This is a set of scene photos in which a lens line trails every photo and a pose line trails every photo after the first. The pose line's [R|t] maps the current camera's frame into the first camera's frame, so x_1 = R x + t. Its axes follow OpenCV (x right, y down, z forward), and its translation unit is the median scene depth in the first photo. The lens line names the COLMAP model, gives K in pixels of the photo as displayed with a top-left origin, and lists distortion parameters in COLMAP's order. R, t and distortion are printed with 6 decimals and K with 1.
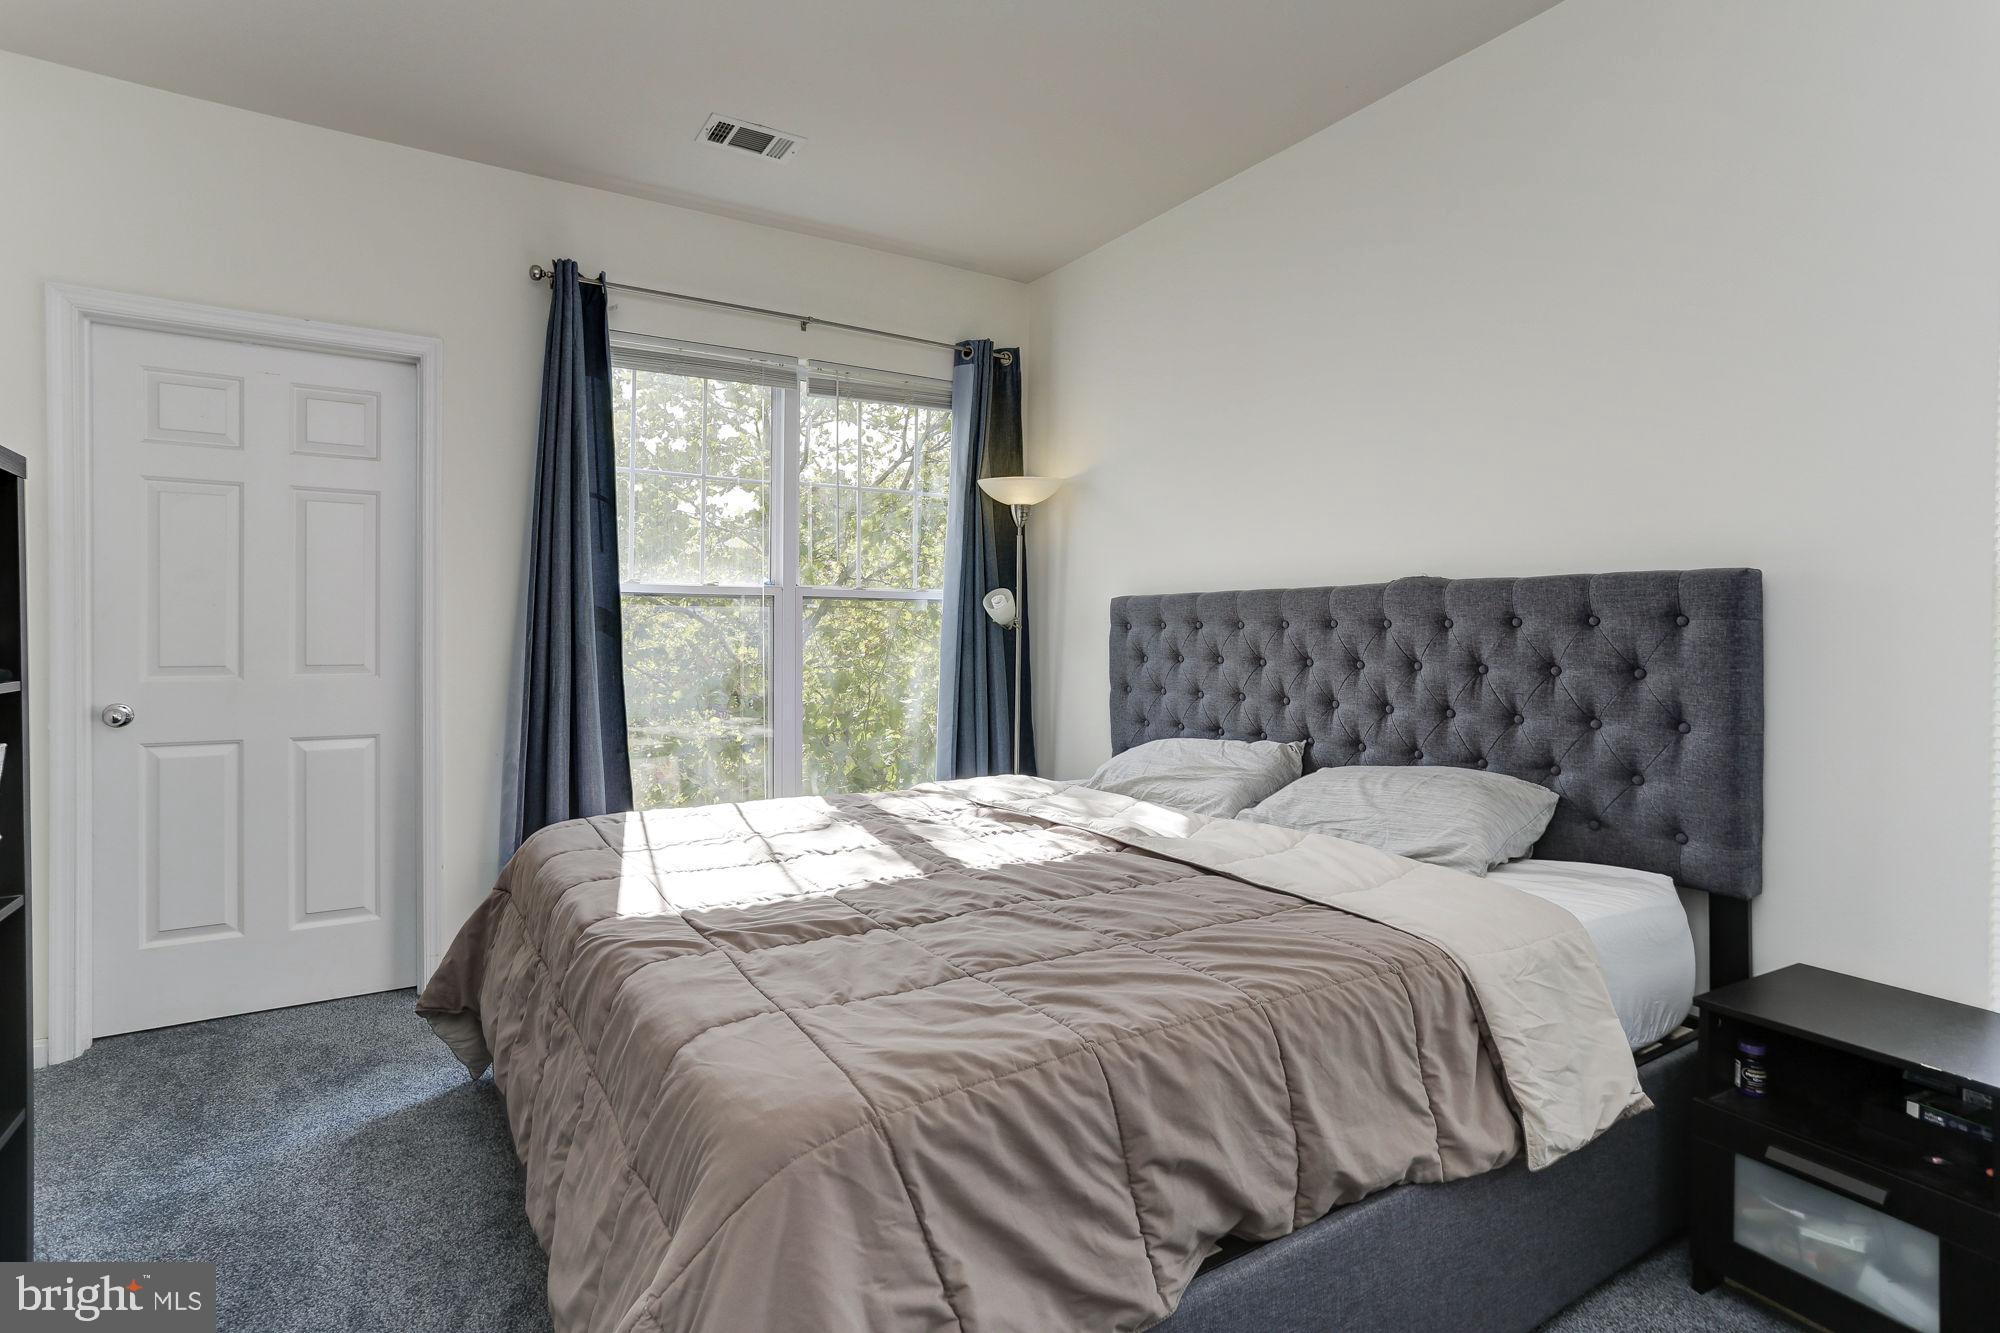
lens RADIAL K [[987.2, 0, 1023.1], [0, 987.2, 633.9], [0, 0, 1]] dist [-0.045515, 0.029470]
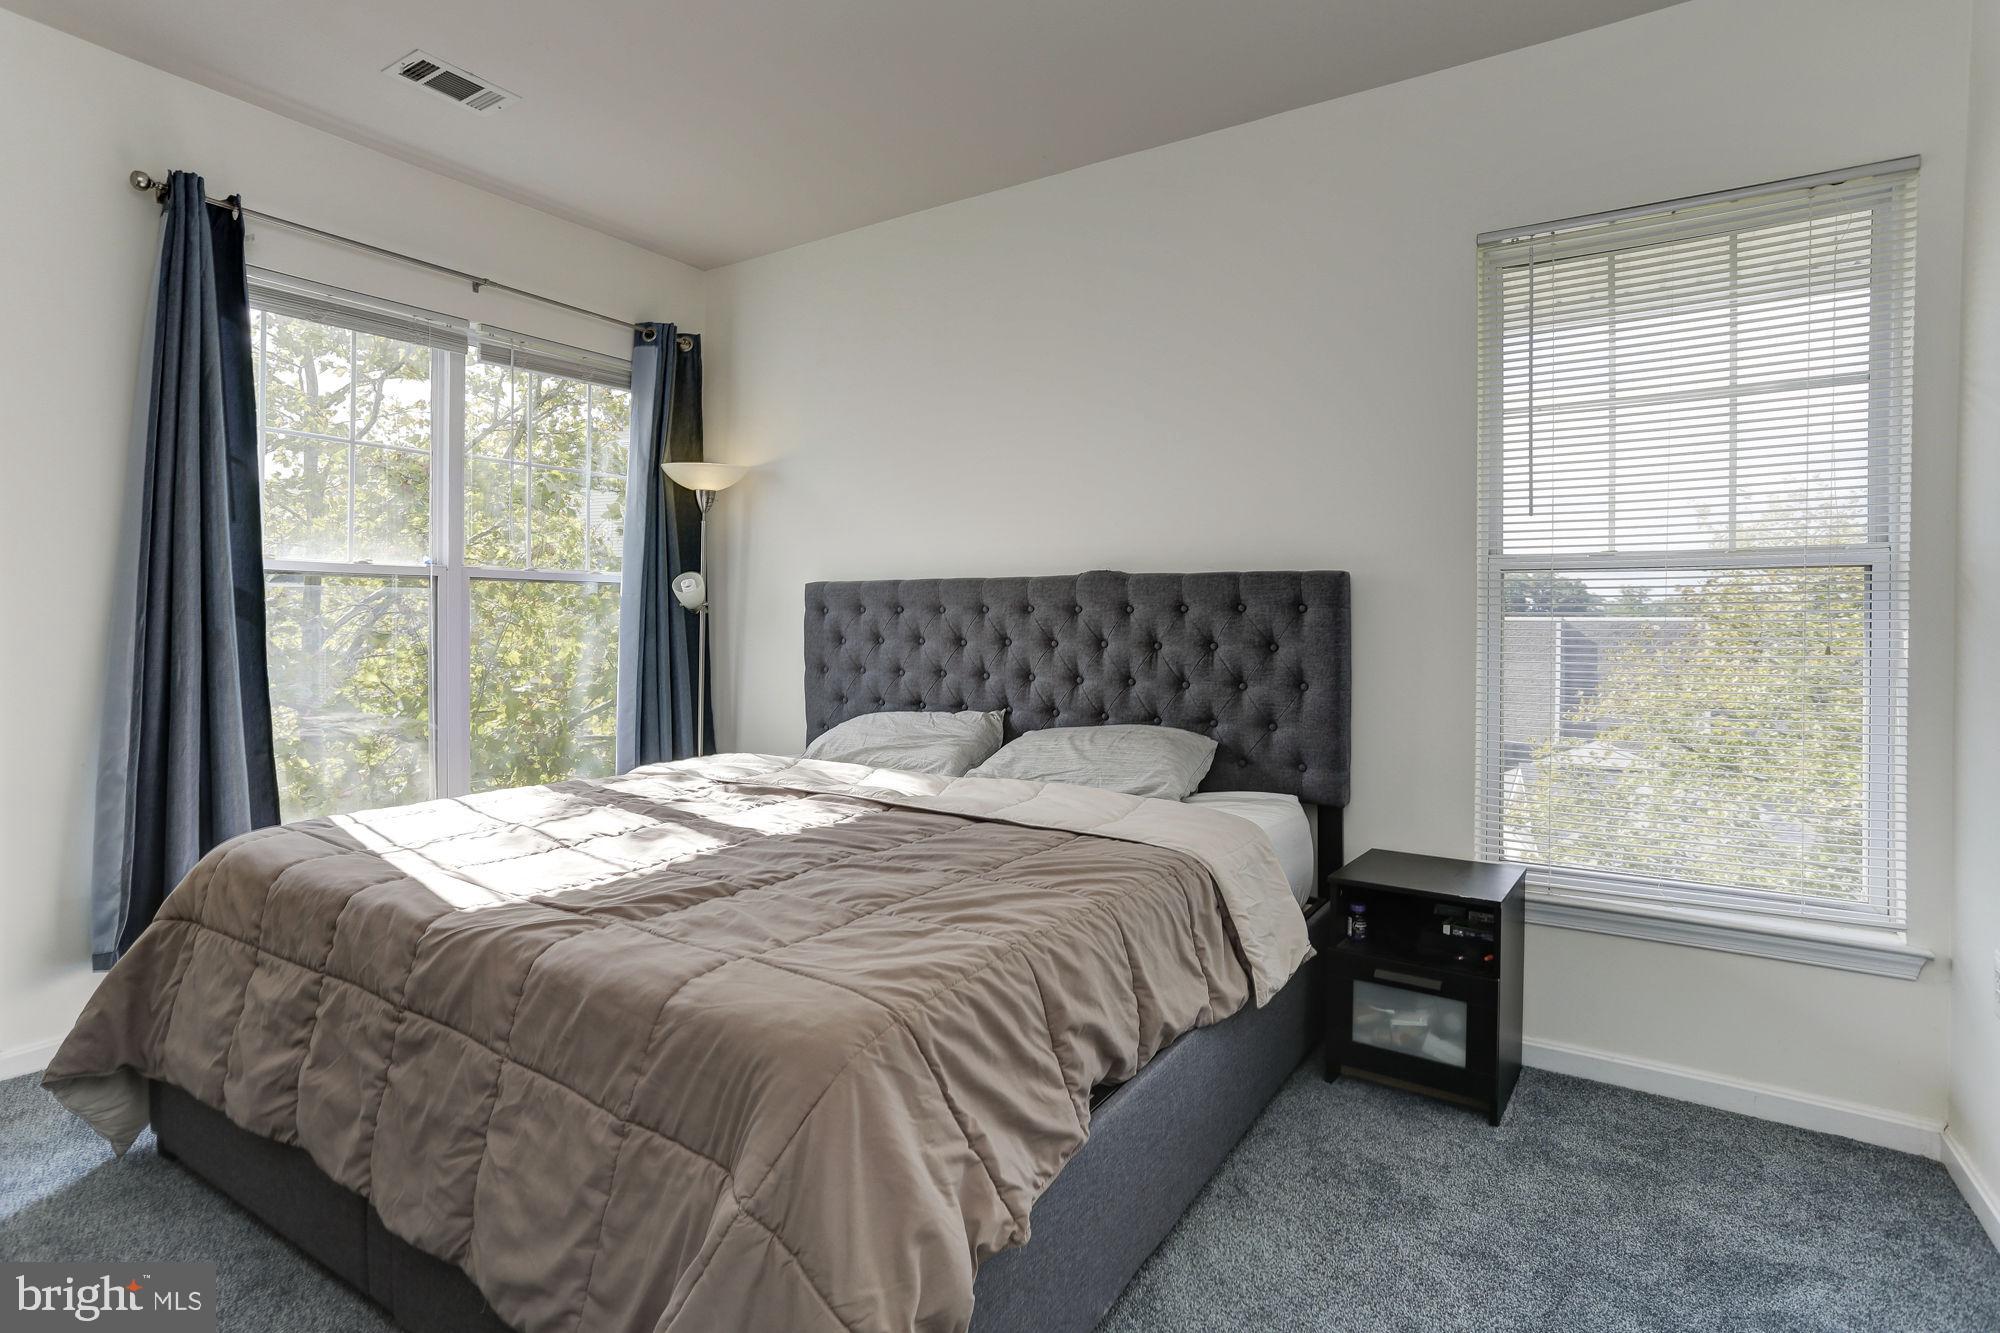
lens RADIAL K [[987.2, 0, 989.9], [0, 987.2, 618.8], [0, 0, 1]] dist [-0.045515, 0.029470]
pose [[0.911568, 0.000355, 0.411149, -0.281643], [-0.000401, 1.000000, 0.000025, 0.001603], [-0.411149, -0.000187, 0.911568, -0.075957]]
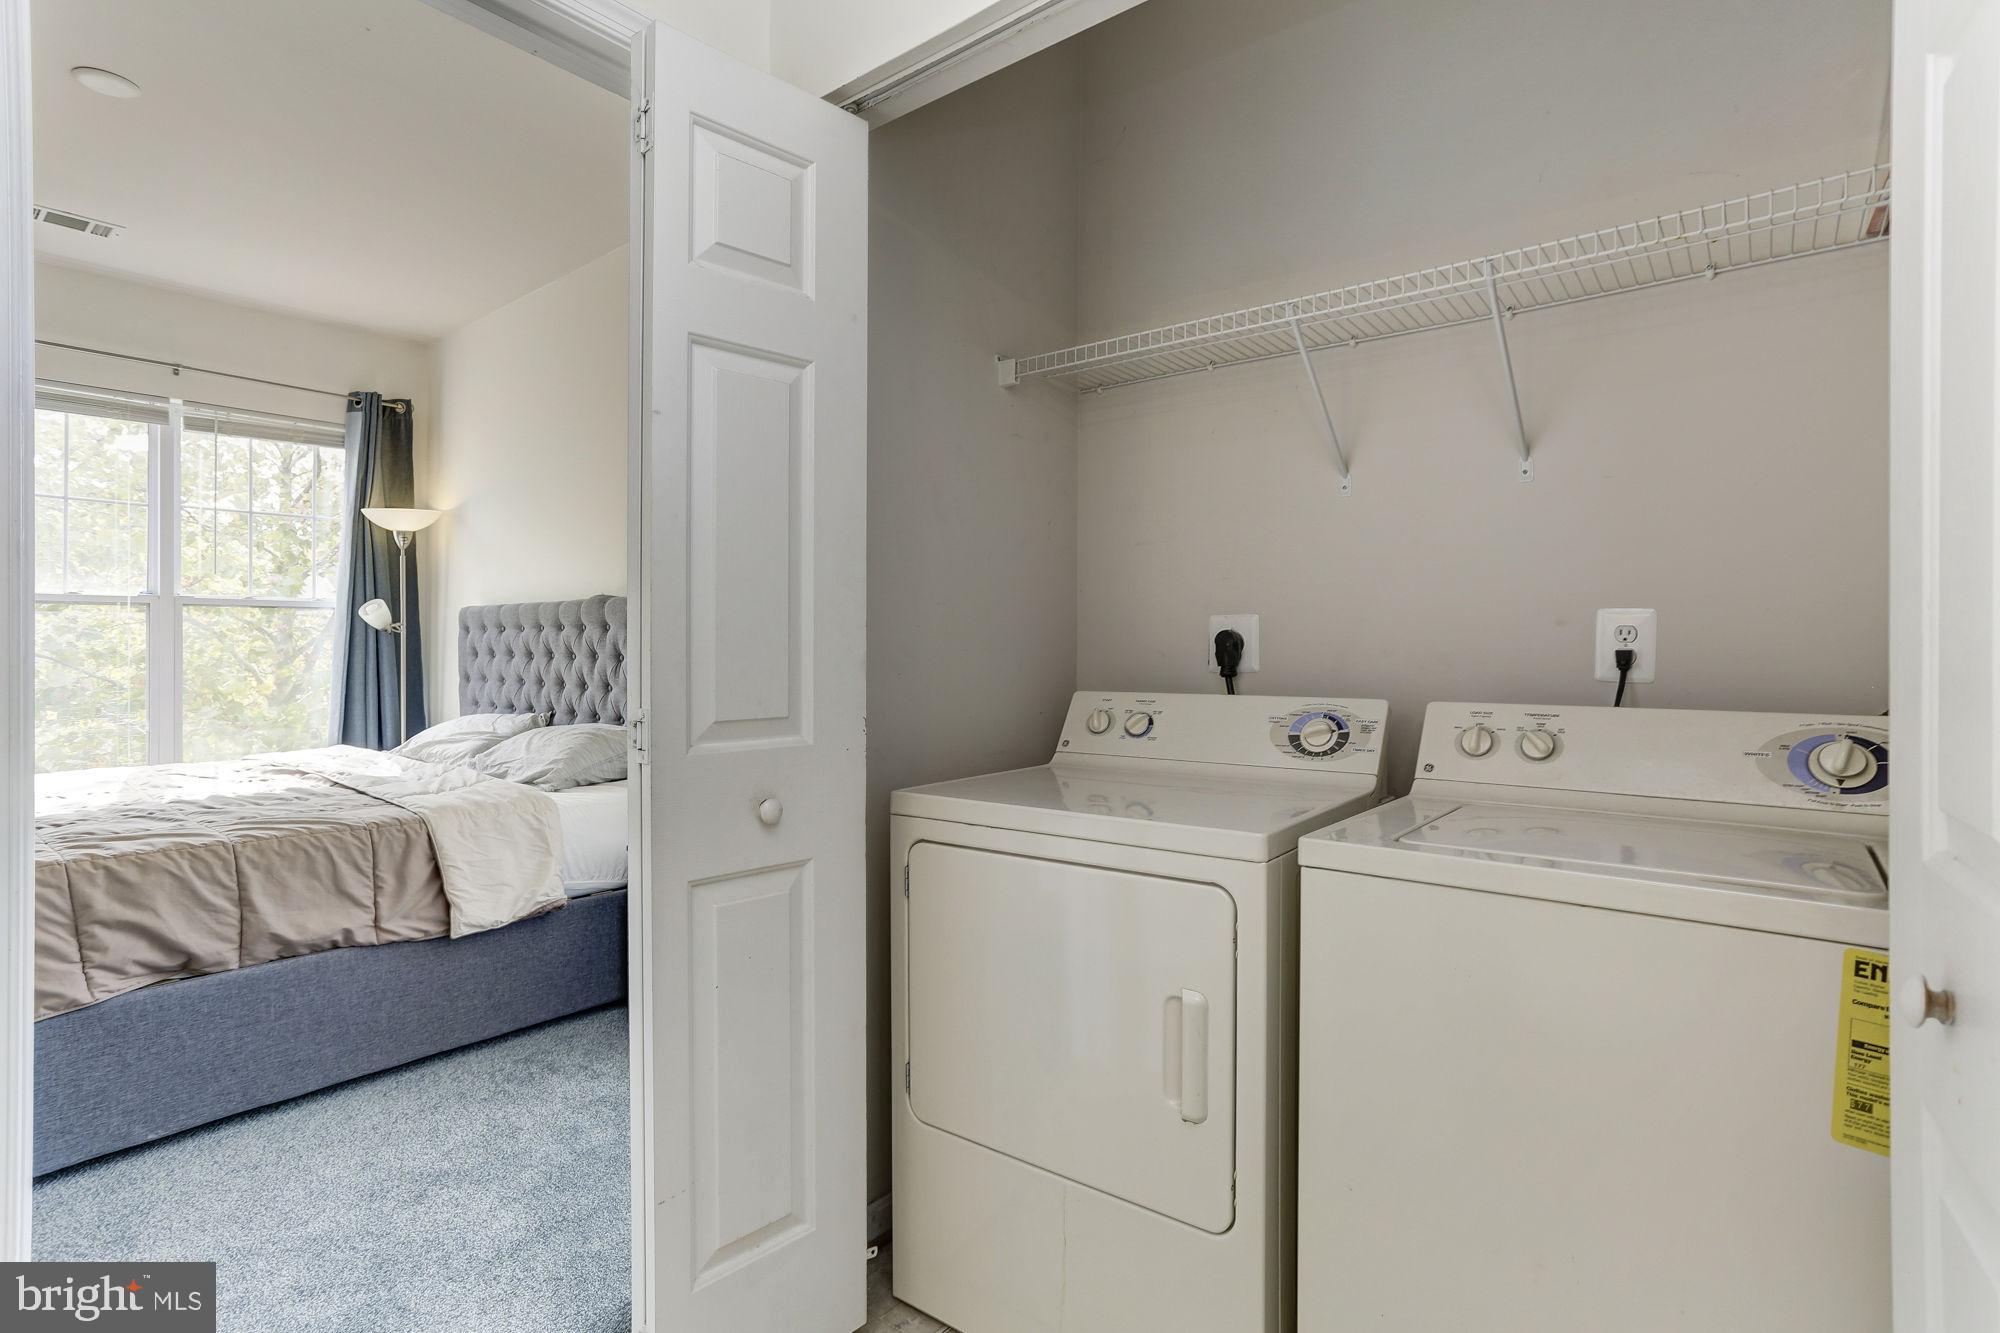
lens RADIAL K [[987.2, 0, 1038.0], [0, 987.2, 644.1], [0, 0, 1]] dist [-0.045515, 0.029470]
pose [[0.955771, -0.002335, 0.294104, 0.731287], [0.001298, 0.999992, 0.003723, 0.011663], [-0.294110, -0.003177, 0.955766, -0.708772]]
